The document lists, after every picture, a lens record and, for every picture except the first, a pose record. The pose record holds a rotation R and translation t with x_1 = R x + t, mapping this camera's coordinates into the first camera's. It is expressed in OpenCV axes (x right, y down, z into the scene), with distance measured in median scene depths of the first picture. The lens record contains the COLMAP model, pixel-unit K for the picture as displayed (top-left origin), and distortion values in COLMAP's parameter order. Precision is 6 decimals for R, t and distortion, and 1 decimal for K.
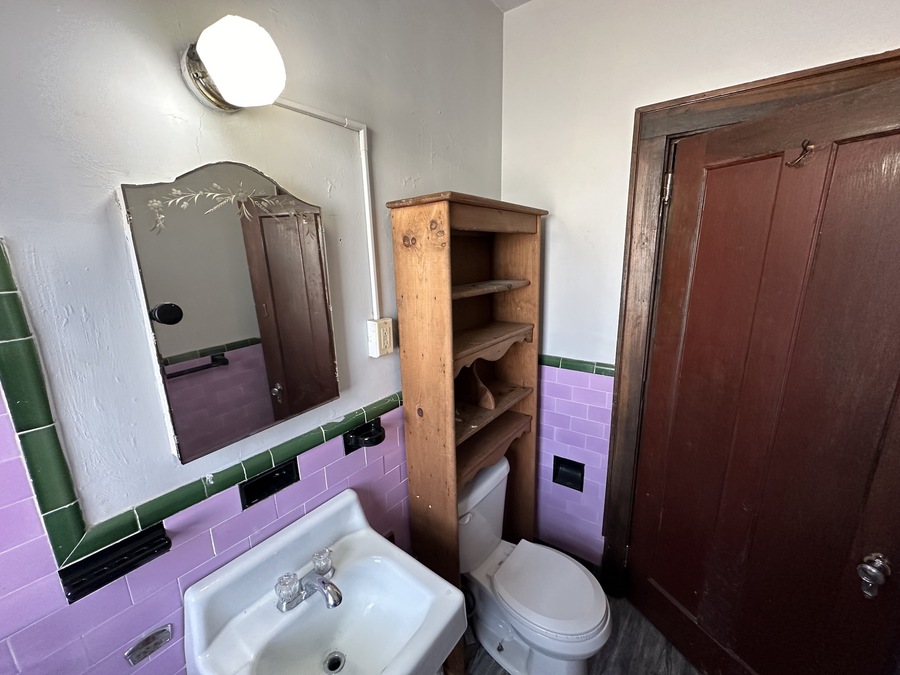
lens RADIAL K [[353.9, 0, 451.5], [0, 353.9, 335.7], [0, 0, 1]] dist [-0.016027, 0.000682]
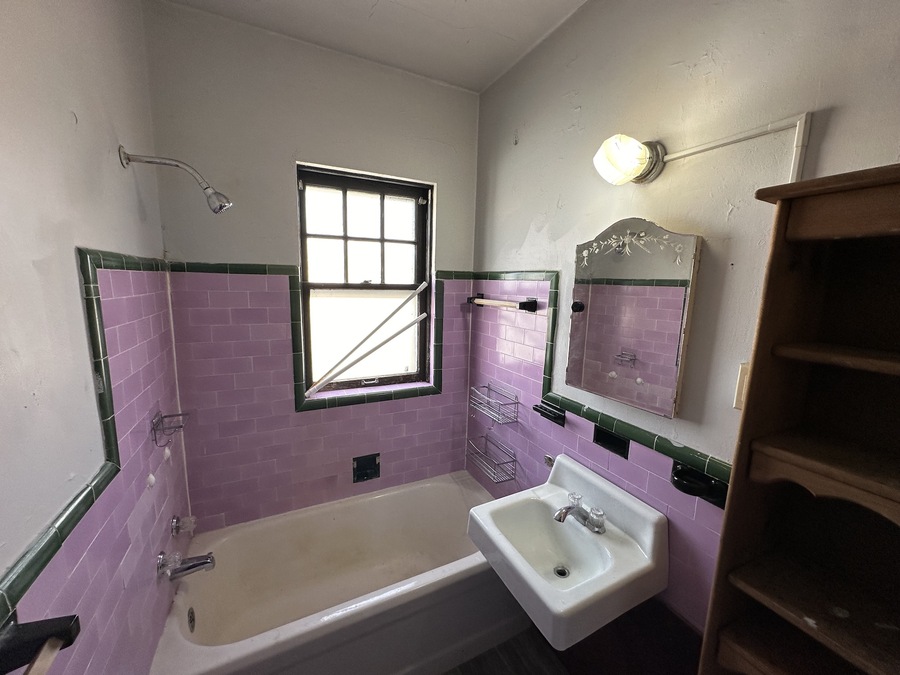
lens RADIAL K [[353.9, 0, 449.2], [0, 353.9, 342.1], [0, 0, 1]] dist [-0.016027, 0.000682]
pose [[-0.450904, 0.164160, -0.877346, 0.978266], [-0.209093, 0.936164, 0.282627, -0.218803], [0.867736, 0.310884, -0.387796, 0.911876]]
